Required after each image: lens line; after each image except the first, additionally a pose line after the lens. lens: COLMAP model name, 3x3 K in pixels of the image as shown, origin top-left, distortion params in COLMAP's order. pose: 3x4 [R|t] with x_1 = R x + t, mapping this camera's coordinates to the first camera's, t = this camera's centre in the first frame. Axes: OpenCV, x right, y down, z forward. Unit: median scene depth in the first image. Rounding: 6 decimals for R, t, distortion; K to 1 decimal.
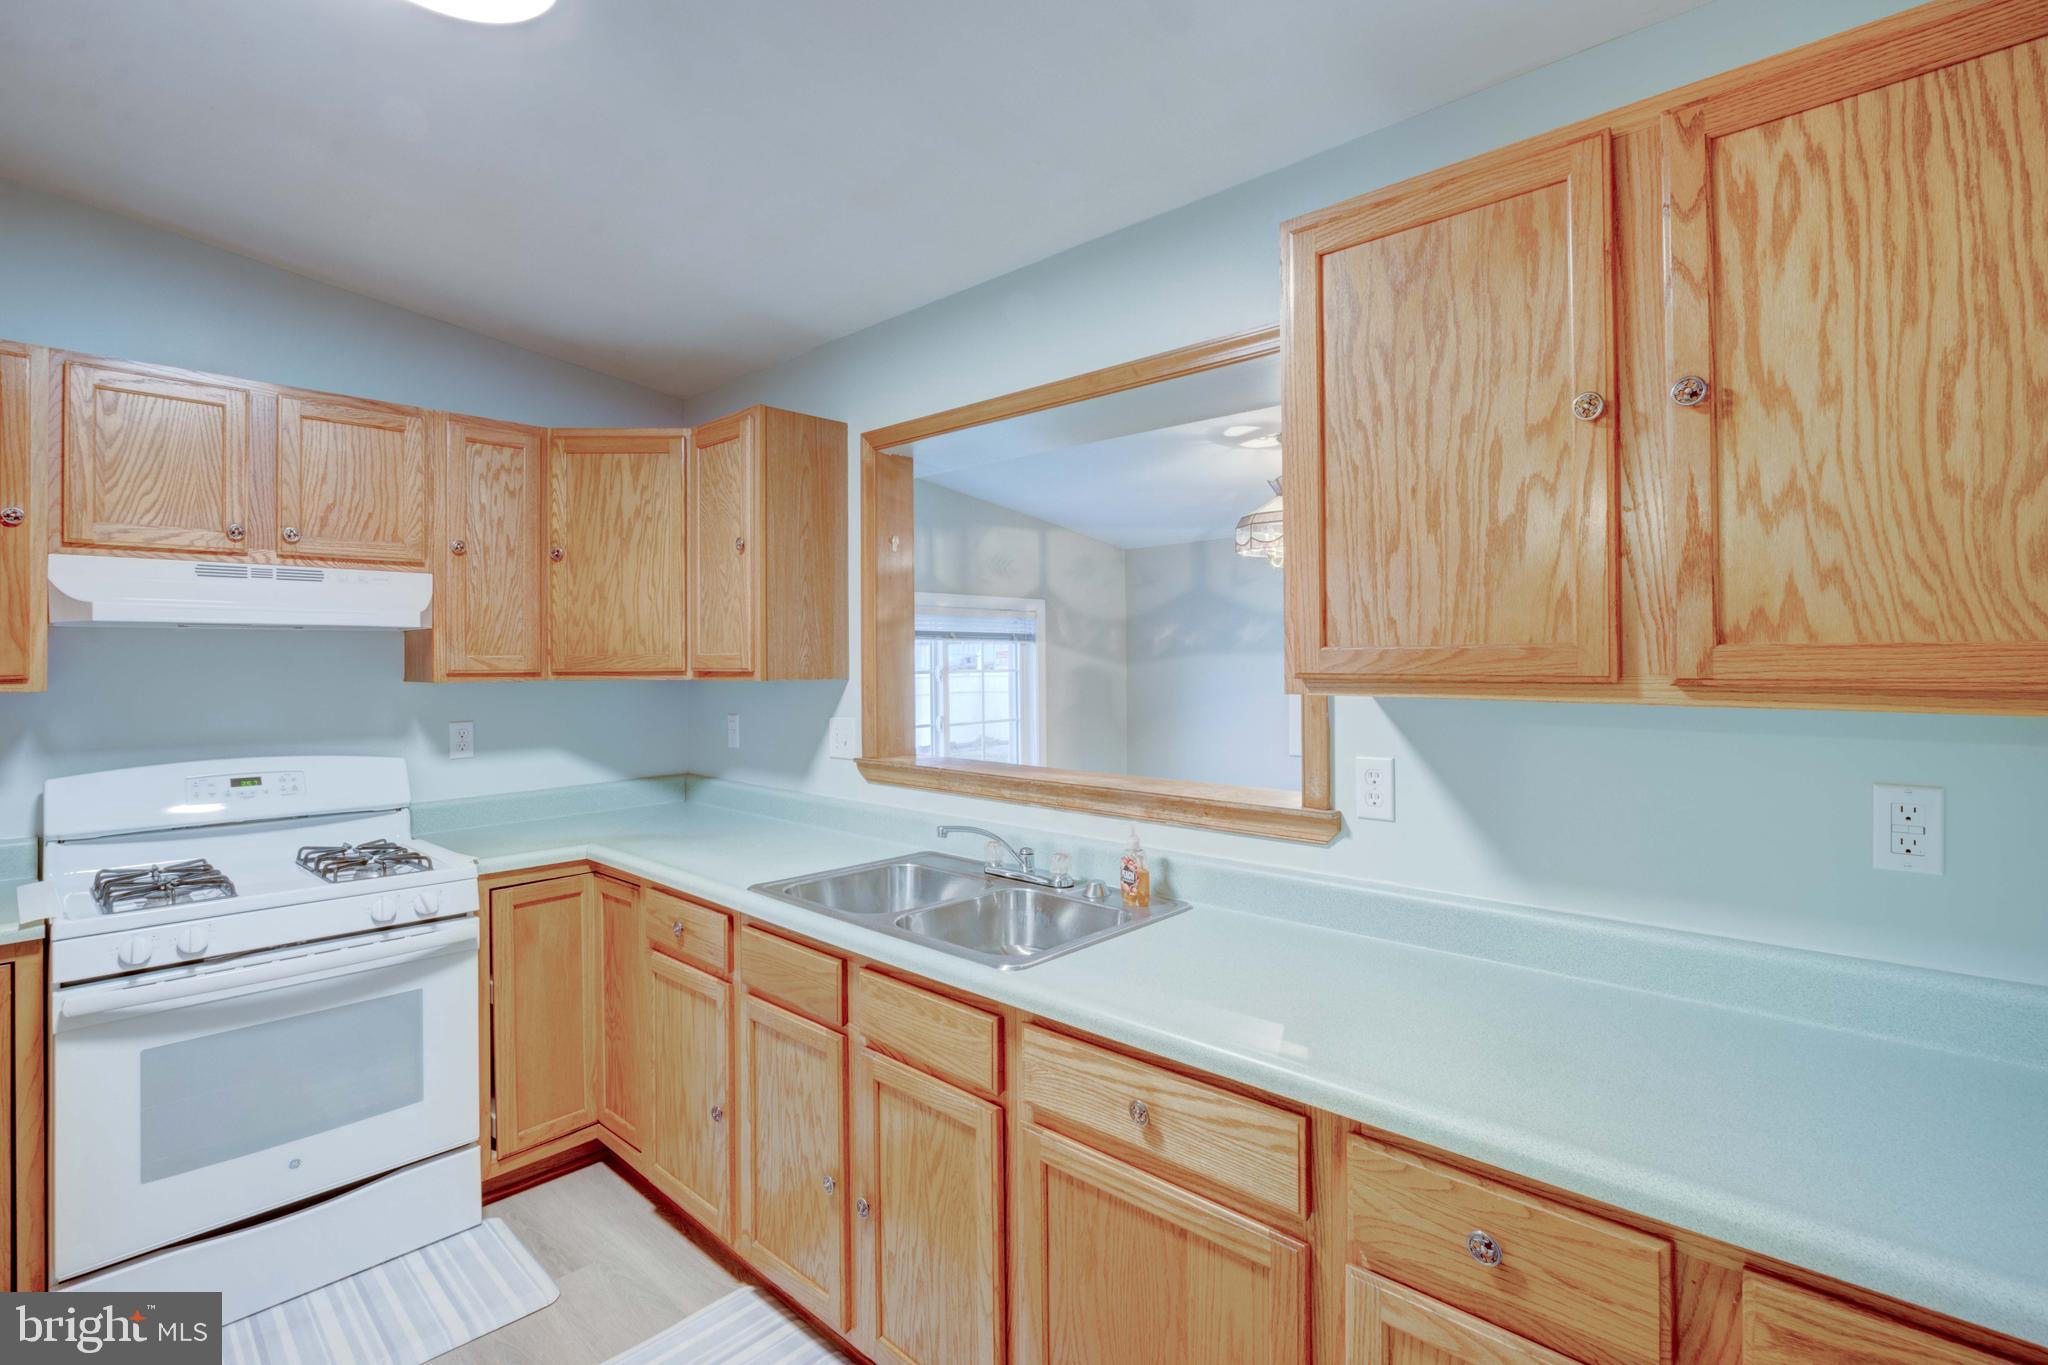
lens RADIAL K [[956.6, 0, 1010.0], [0, 956.6, 652.4], [0, 0, 1]] dist [-0.010801, -0.000393]
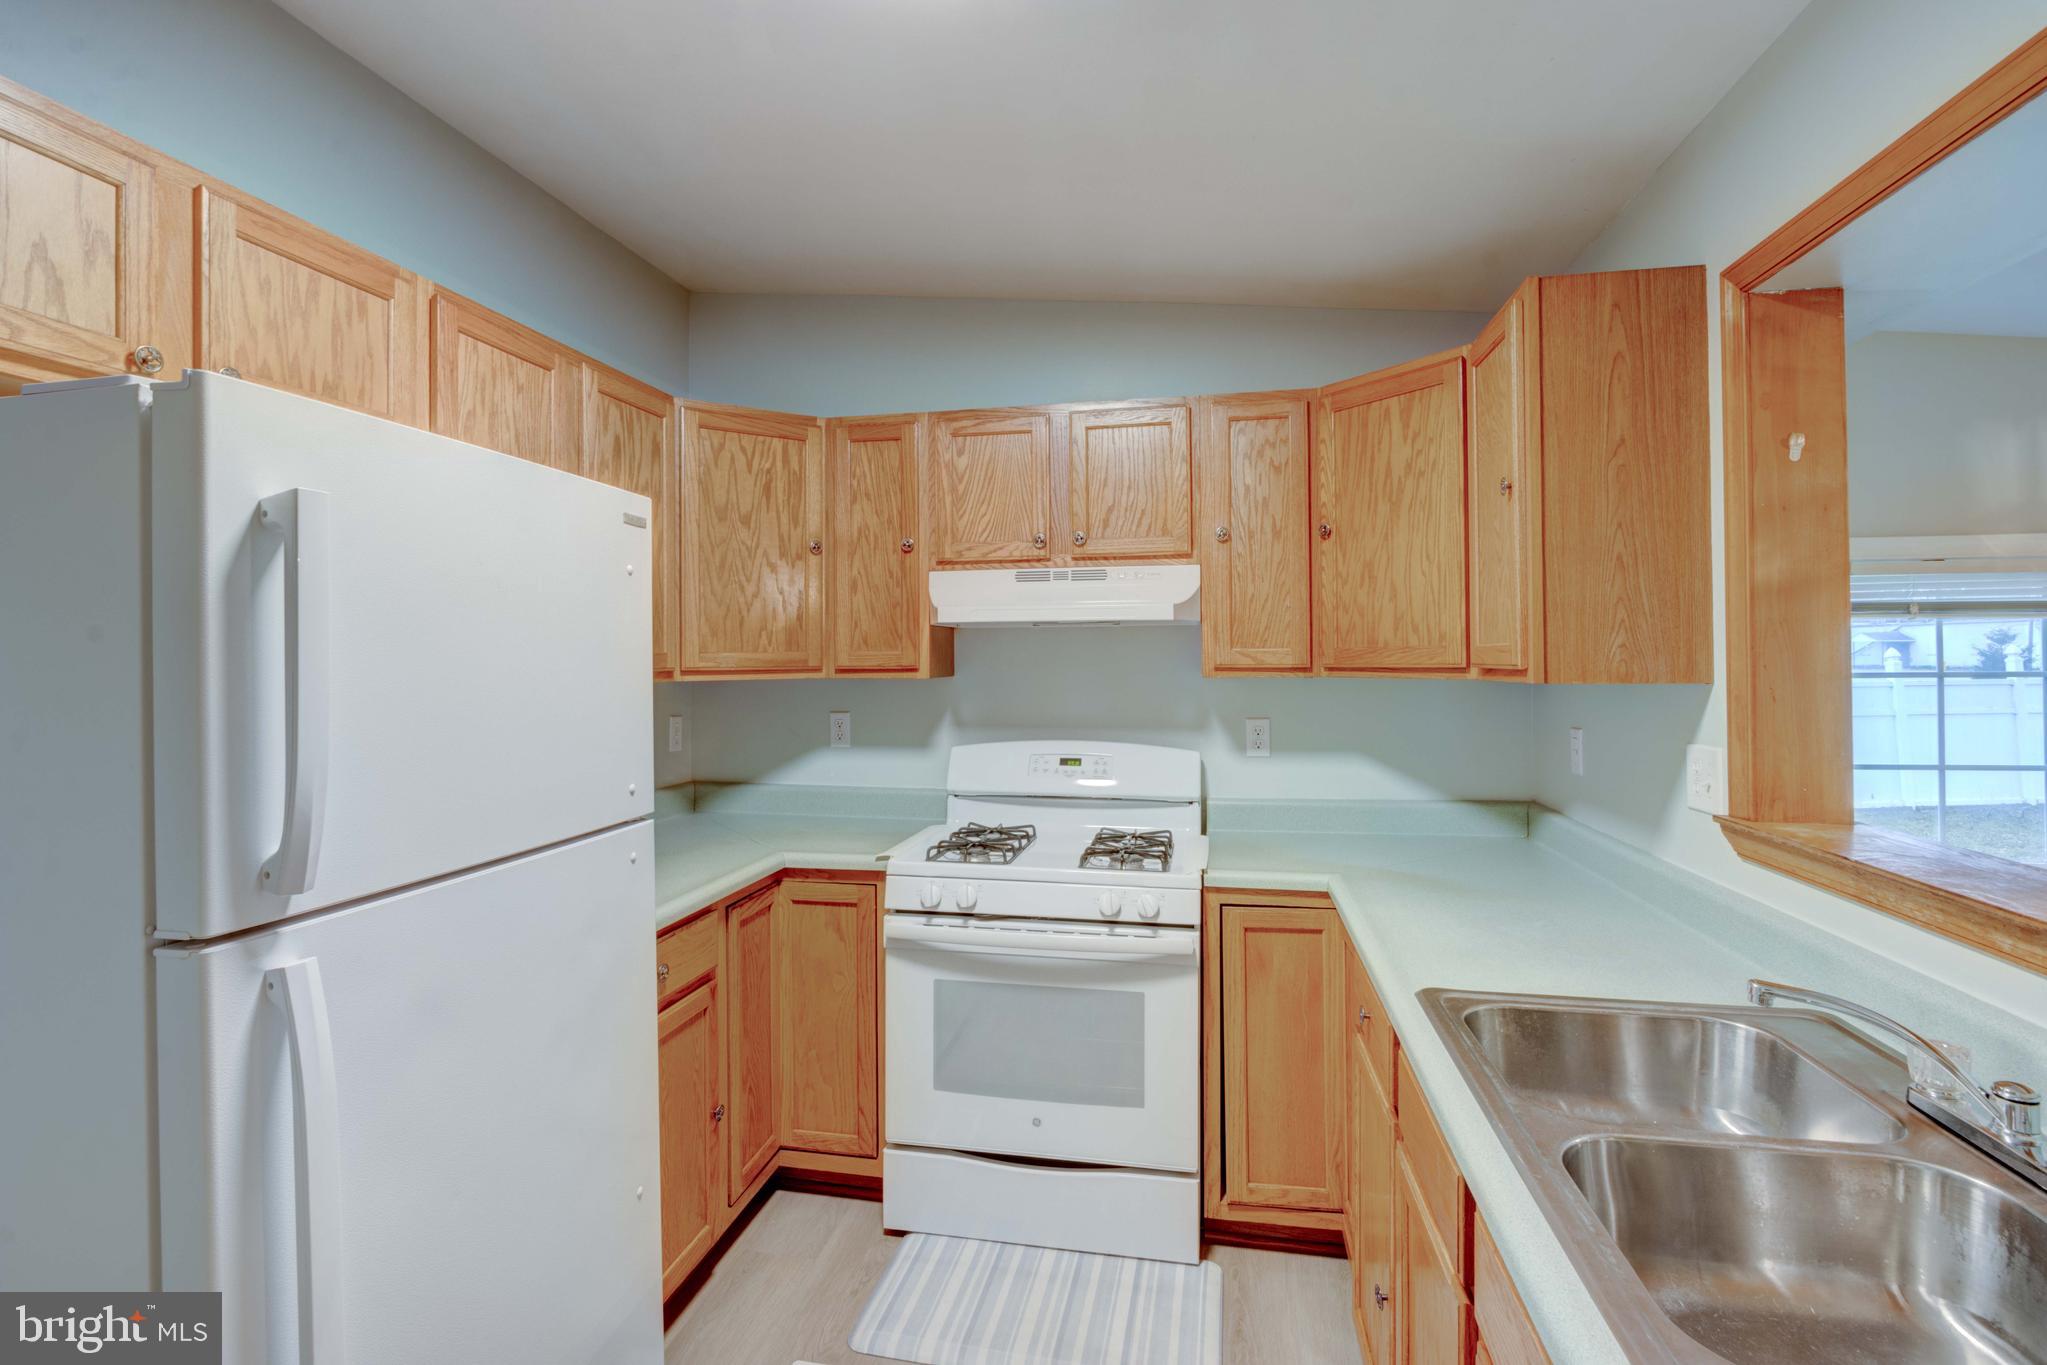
lens RADIAL K [[956.1, 0, 1009.5], [0, 956.1, 652.4], [0, 0, 1]] dist [-0.010801, -0.000393]
pose [[0.526862, -0.003150, -0.849945, 0.116813], [0.008521, 0.999962, 0.001576, 0.003593], [0.849908, -0.008073, 0.526869, 0.317837]]
